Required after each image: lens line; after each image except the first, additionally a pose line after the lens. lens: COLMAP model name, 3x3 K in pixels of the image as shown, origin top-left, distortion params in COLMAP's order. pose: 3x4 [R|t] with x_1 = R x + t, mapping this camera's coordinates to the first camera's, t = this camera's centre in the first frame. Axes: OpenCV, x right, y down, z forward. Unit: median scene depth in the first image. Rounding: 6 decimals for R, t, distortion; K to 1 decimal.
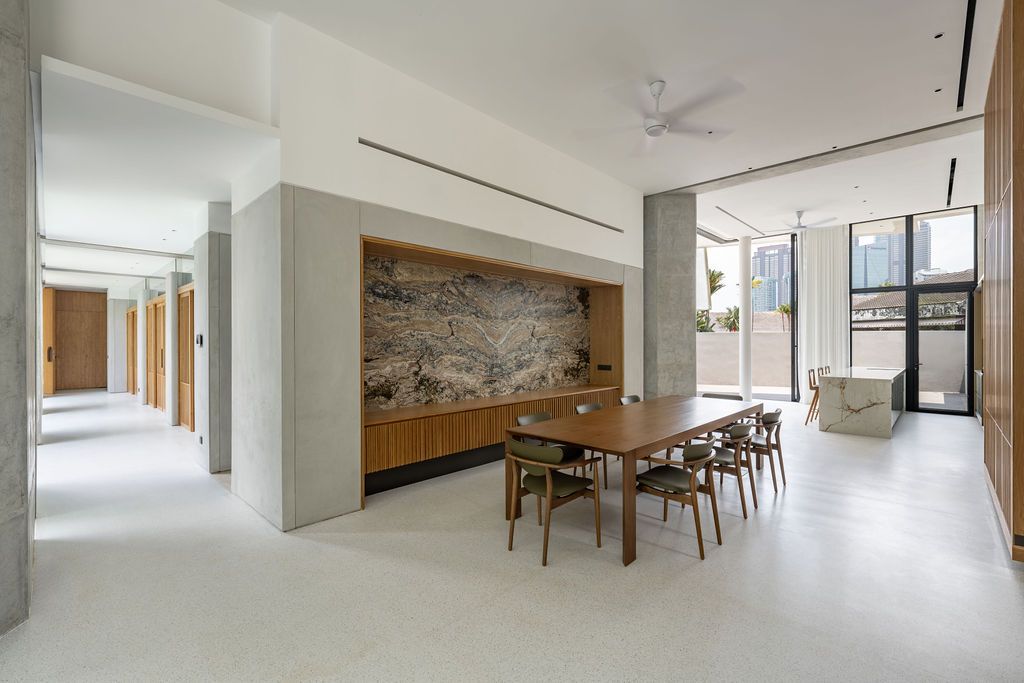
lens RADIAL K [[445.3, 0, 512.6], [0, 445.3, 342.4], [0, 0, 1]] dist [0.000232, 0.000081]
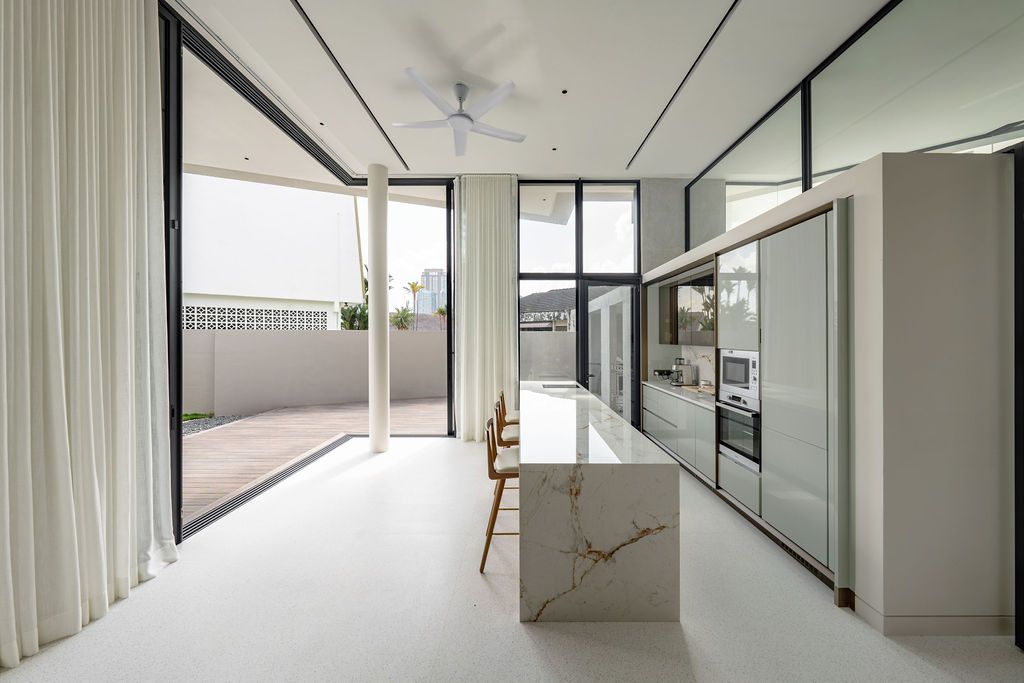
lens RADIAL K [[357.4, 0, 516.5], [0, 357.4, 339.2], [0, 0, 1]] dist [0.000340, 0.000002]
pose [[0.729483, -0.006367, 0.683969, 0.334641], [0.004857, 0.999980, 0.004128, -0.014698], [-0.683981, 0.000311, 0.729499, 0.538235]]
